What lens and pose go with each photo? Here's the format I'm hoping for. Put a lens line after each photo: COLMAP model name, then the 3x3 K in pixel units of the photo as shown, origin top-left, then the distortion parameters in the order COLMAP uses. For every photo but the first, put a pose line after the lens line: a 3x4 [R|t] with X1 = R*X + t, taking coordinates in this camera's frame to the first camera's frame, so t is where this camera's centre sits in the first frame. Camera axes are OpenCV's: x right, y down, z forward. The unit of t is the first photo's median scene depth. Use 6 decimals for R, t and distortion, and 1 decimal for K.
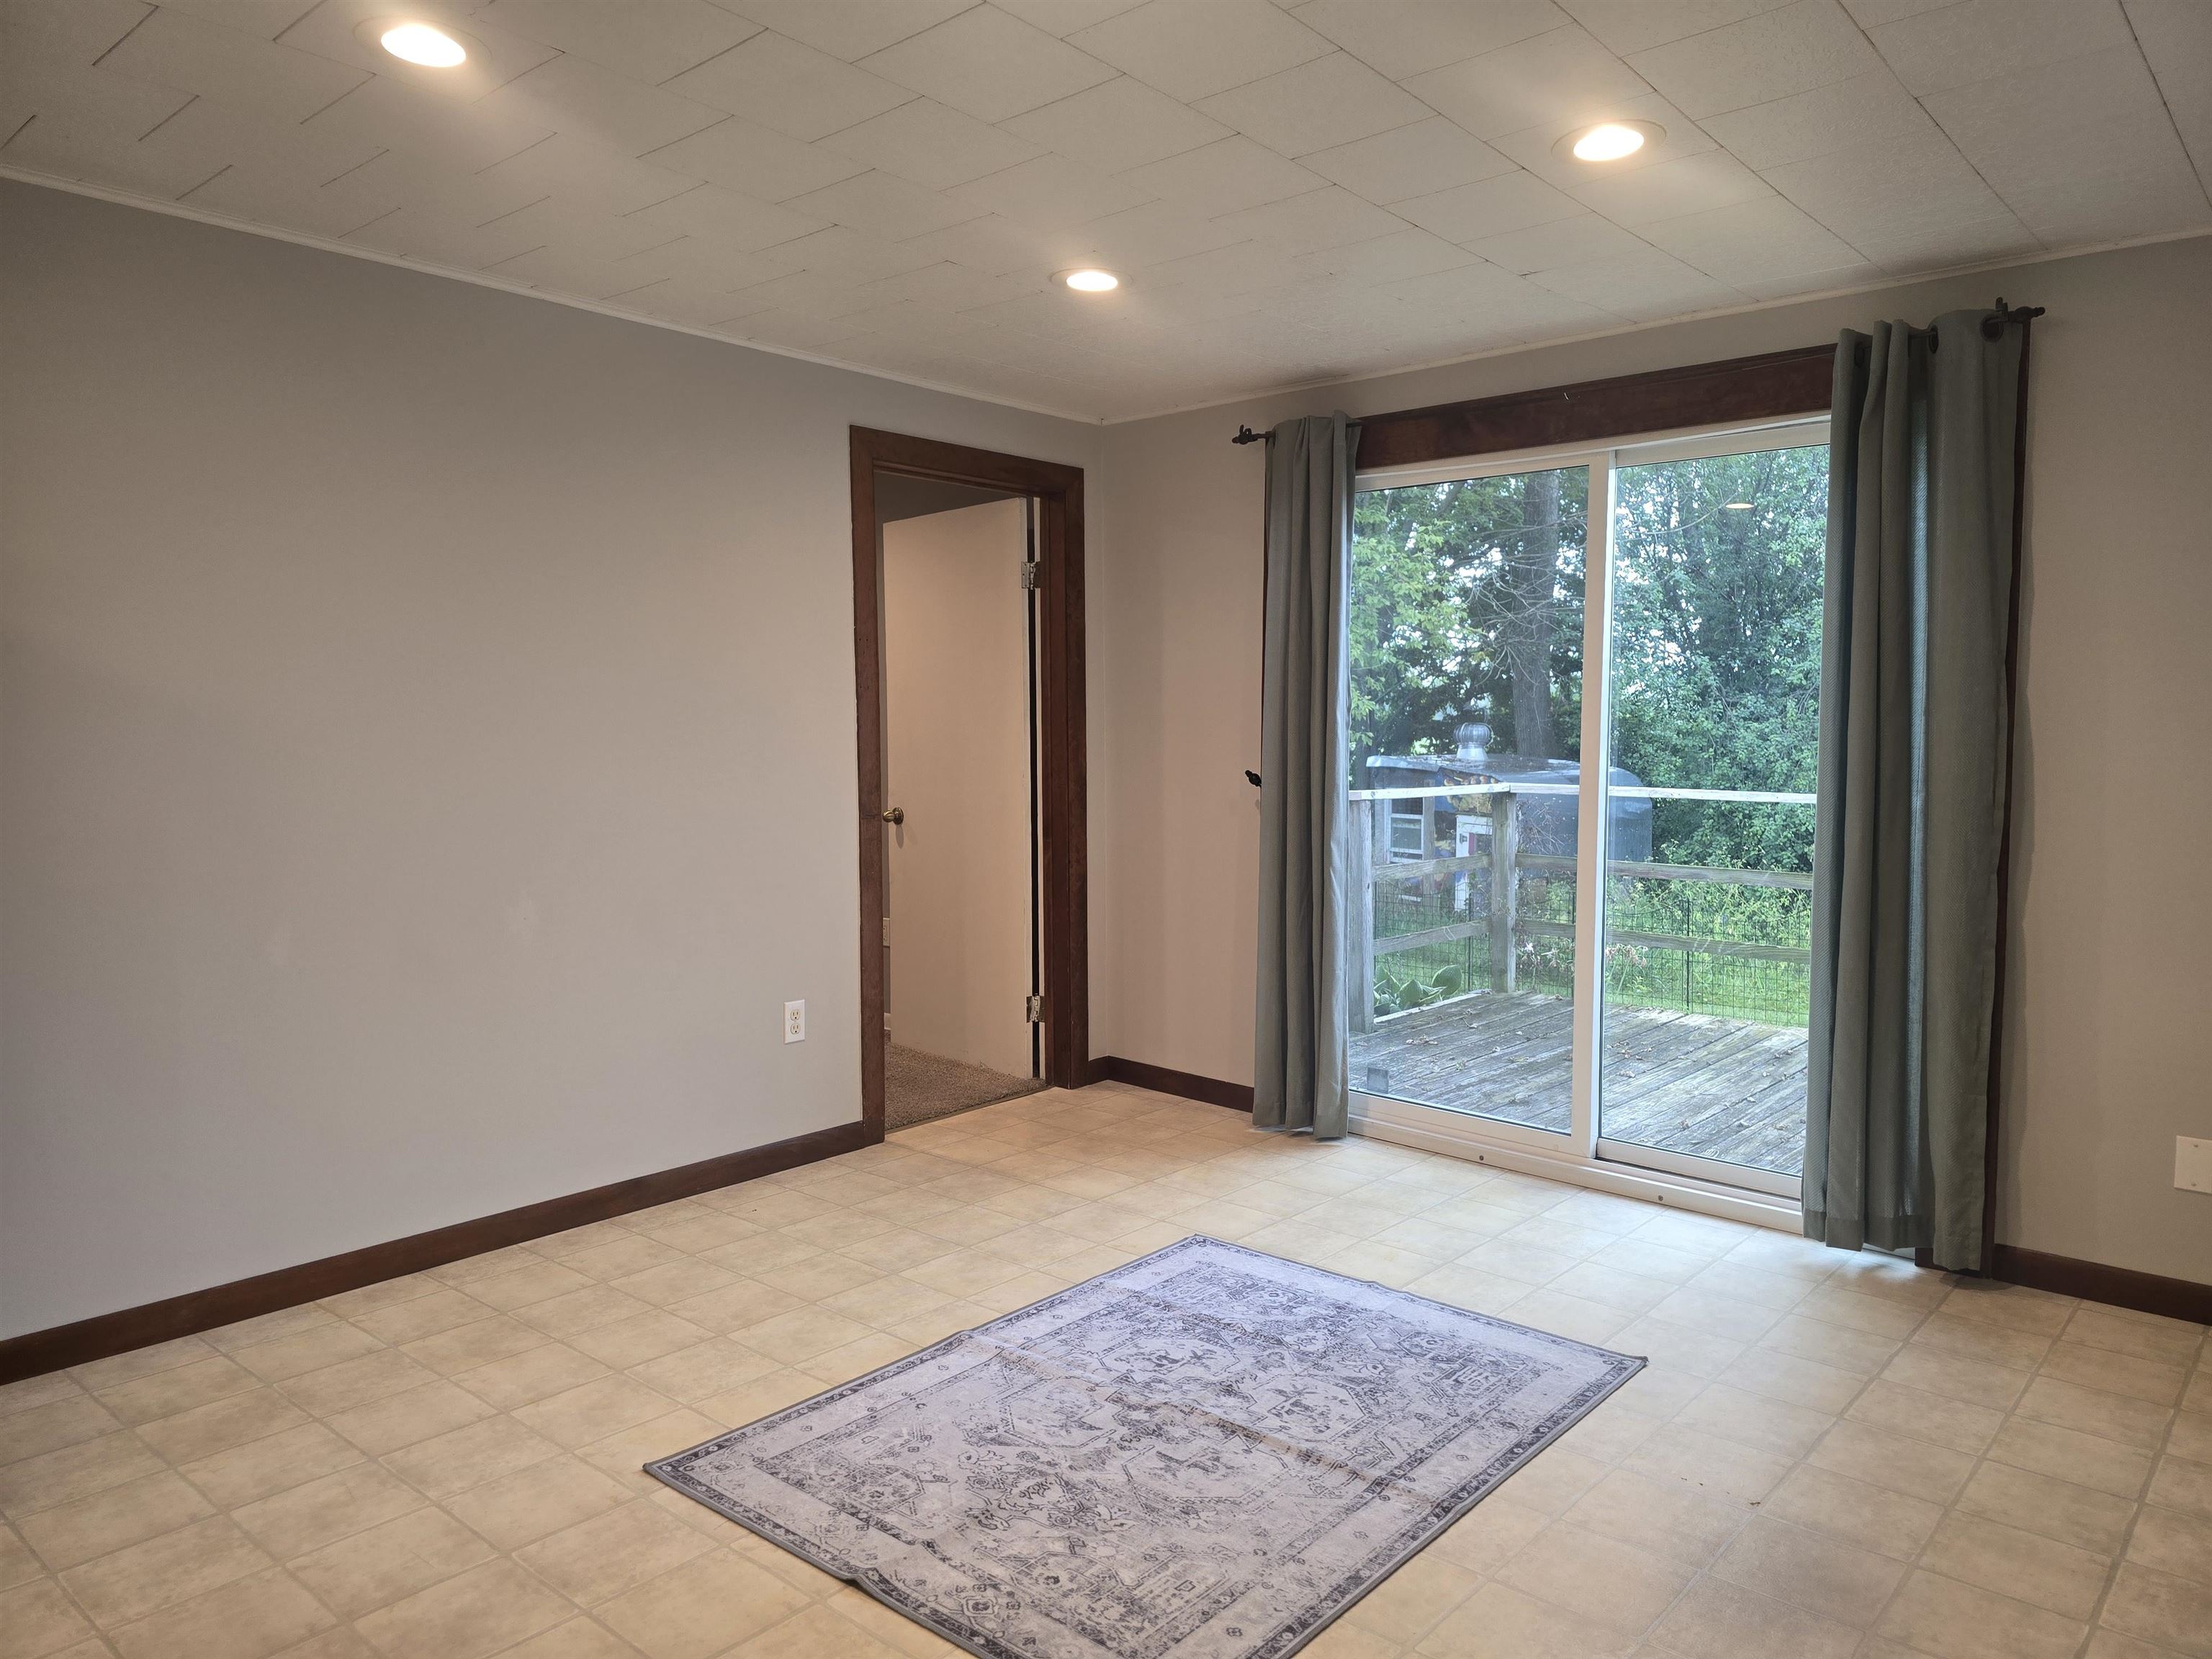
lens RADIAL K [[1489.1, 0, 1108.4], [0, 1489.1, 816.7], [0, 0, 1]] dist [0.061062, -0.057766]
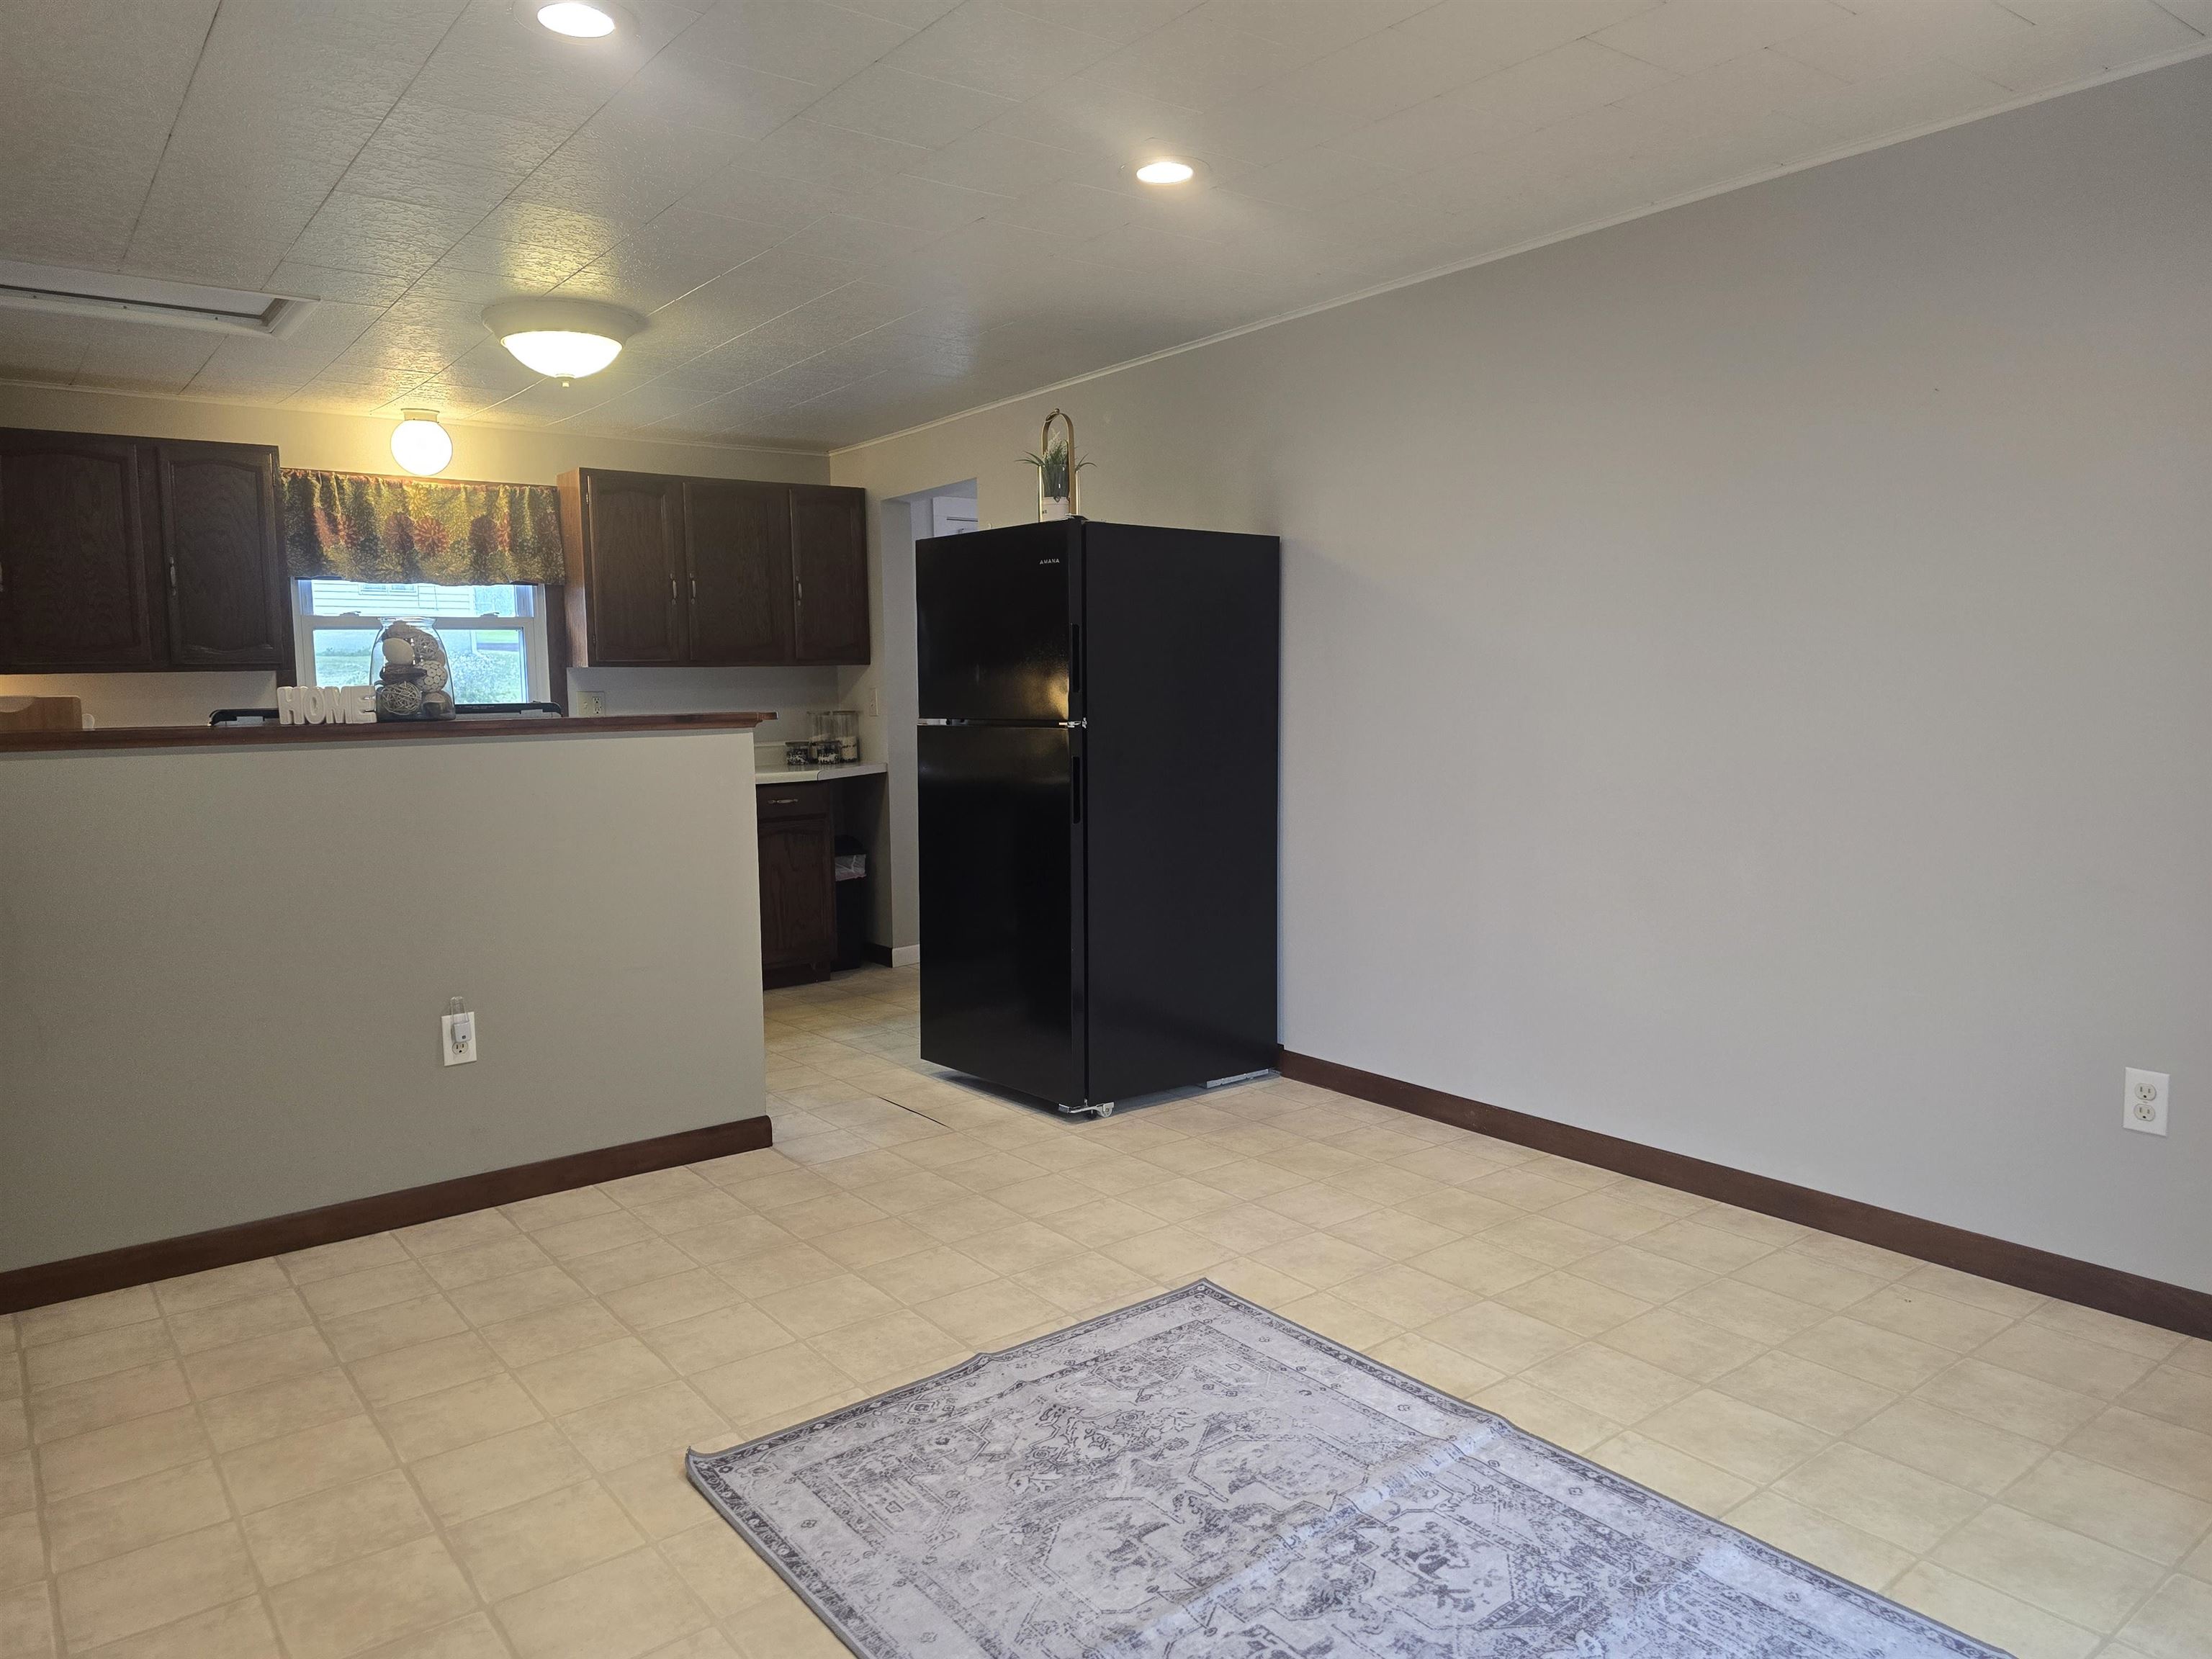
lens RADIAL K [[1489.1, 0, 1108.4], [0, 1489.1, 816.7], [0, 0, 1]] dist [0.061062, -0.057766]
pose [[-0.188477, 0.097089, -0.977267, 0.781901], [-0.041048, 0.993453, 0.106613, -0.058430], [0.981219, 0.060209, -0.183258, 1.037395]]
